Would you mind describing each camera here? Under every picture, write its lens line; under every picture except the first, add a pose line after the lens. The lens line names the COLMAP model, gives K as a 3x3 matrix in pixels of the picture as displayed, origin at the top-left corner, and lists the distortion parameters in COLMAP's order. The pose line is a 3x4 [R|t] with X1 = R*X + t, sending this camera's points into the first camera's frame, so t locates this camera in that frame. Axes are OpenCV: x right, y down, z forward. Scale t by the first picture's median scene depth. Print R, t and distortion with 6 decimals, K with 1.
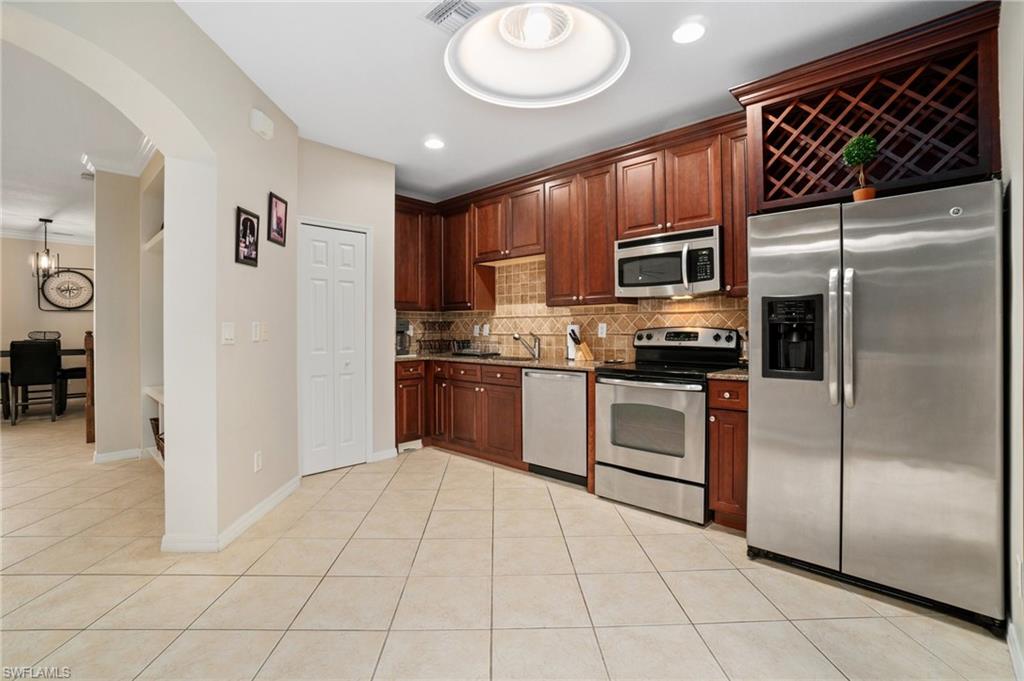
lens RADIAL K [[462.2, 0, 496.8], [0, 462.2, 324.6], [0, 0, 1]] dist [-0.040688, 0.014931]
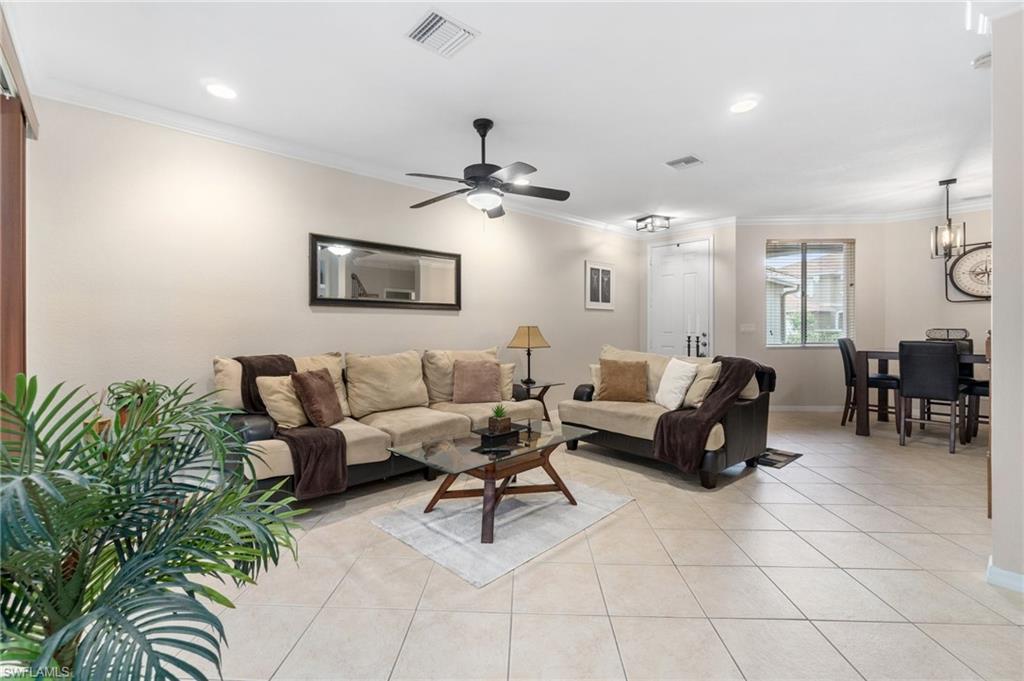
lens RADIAL K [[445.6, 0, 507.1], [0, 445.6, 333.2], [0, 0, 1]] dist [0.001072, 0.000157]
pose [[-0.042356, 0.016465, -0.998967, -0.404225], [0.013438, 0.999783, 0.015909, 0.001658], [0.999012, -0.012751, -0.042568, 0.536797]]
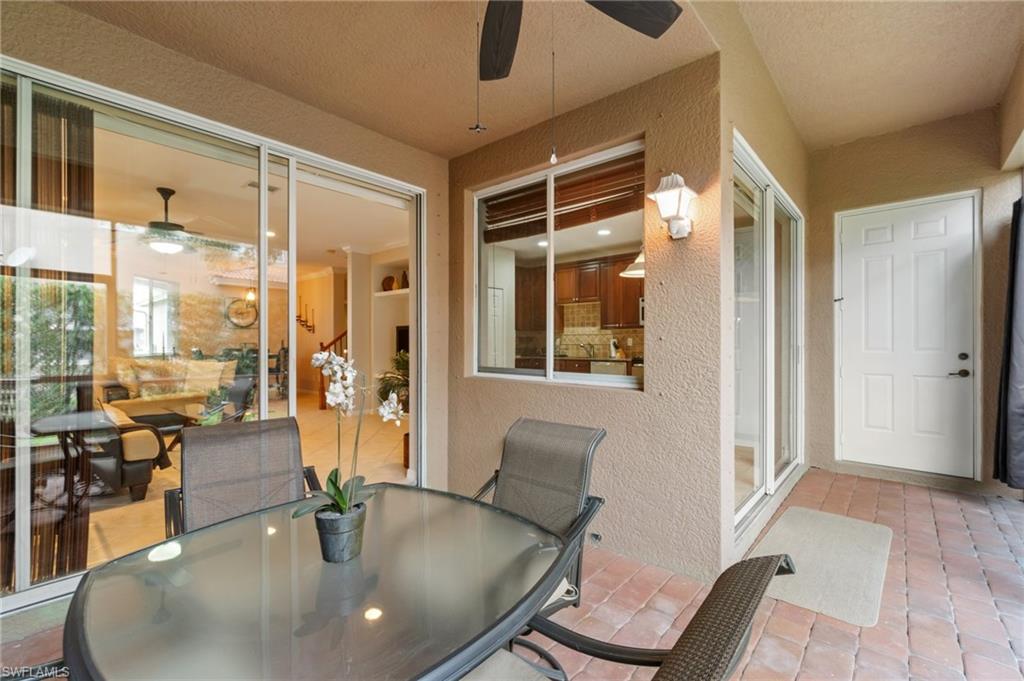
lens RADIAL K [[437.9, 0, 507.3], [0, 437.9, 343.1], [0, 0, 1]] dist [-0.000189, 0.000016]
pose [[0.998627, 0.001357, 0.052376, -0.430720], [-0.001891, 0.999947, 0.010151, 0.000053], [-0.052360, -0.010236, 0.998576, -0.904093]]
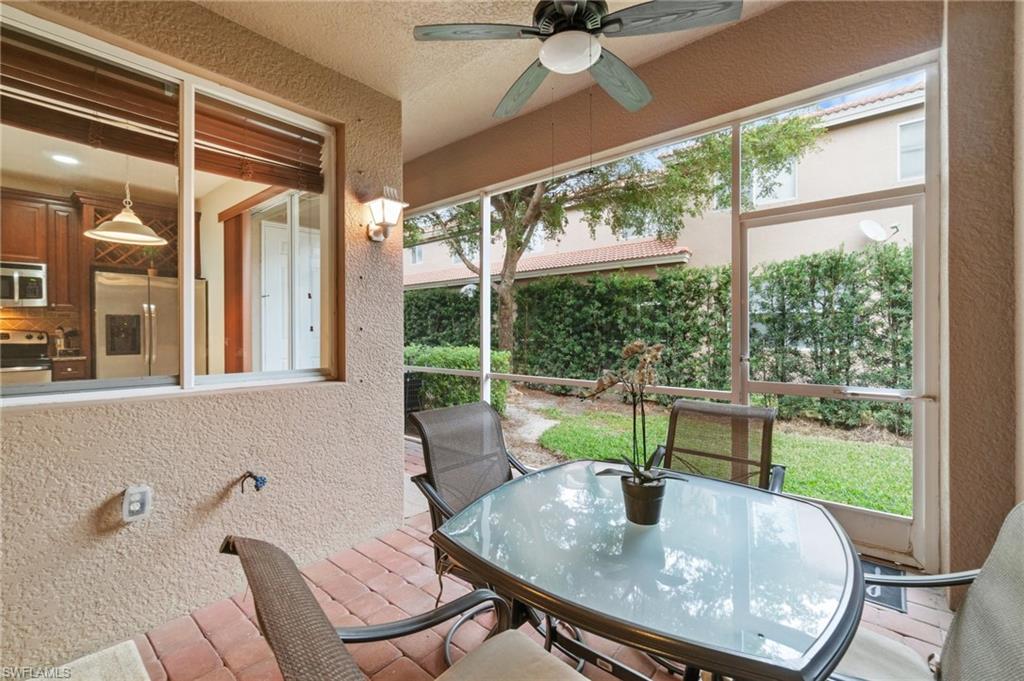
lens RADIAL K [[445.6, 0, 507.1], [0, 445.6, 333.2], [0, 0, 1]] dist [0.001072, 0.000157]
pose [[-0.061990, -0.000106, 0.998077, -0.952267], [-0.007111, 0.999975, -0.000336, 0.005394], [-0.998051, -0.007118, -0.061990, -0.394799]]
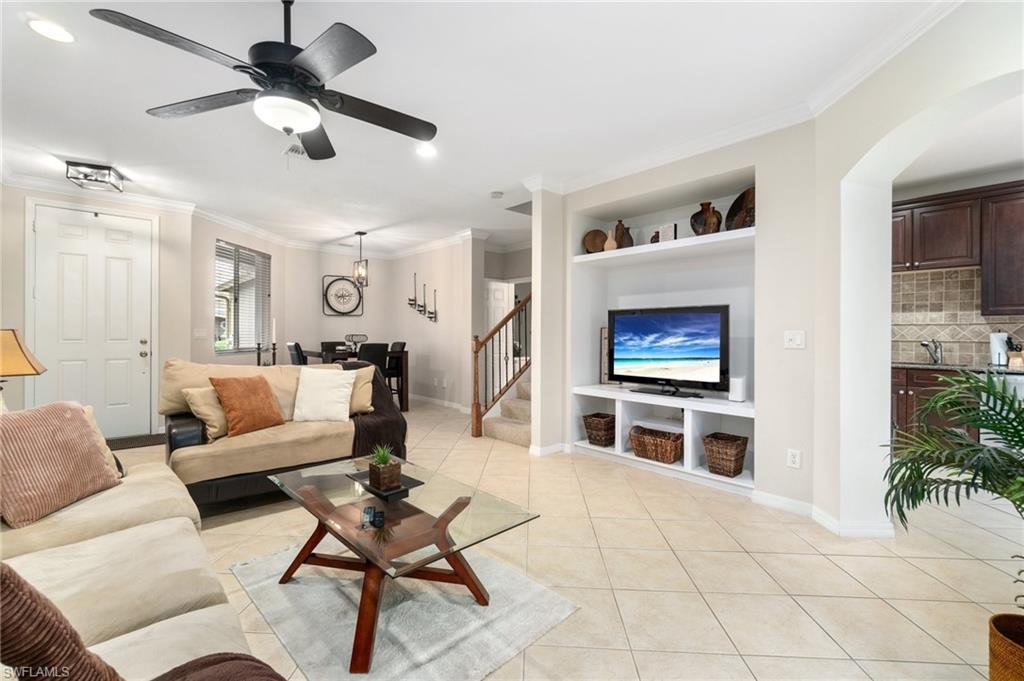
lens RADIAL K [[438.2, 0, 511.1], [0, 438.2, 333.0], [0, 0, 1]] dist [0.000517, 0.000261]
pose [[0.998282, 0.006944, -0.058174, -1.063979], [-0.006486, 0.999946, 0.008059, 0.000346], [0.058227, -0.007668, 0.998274, -0.082666]]
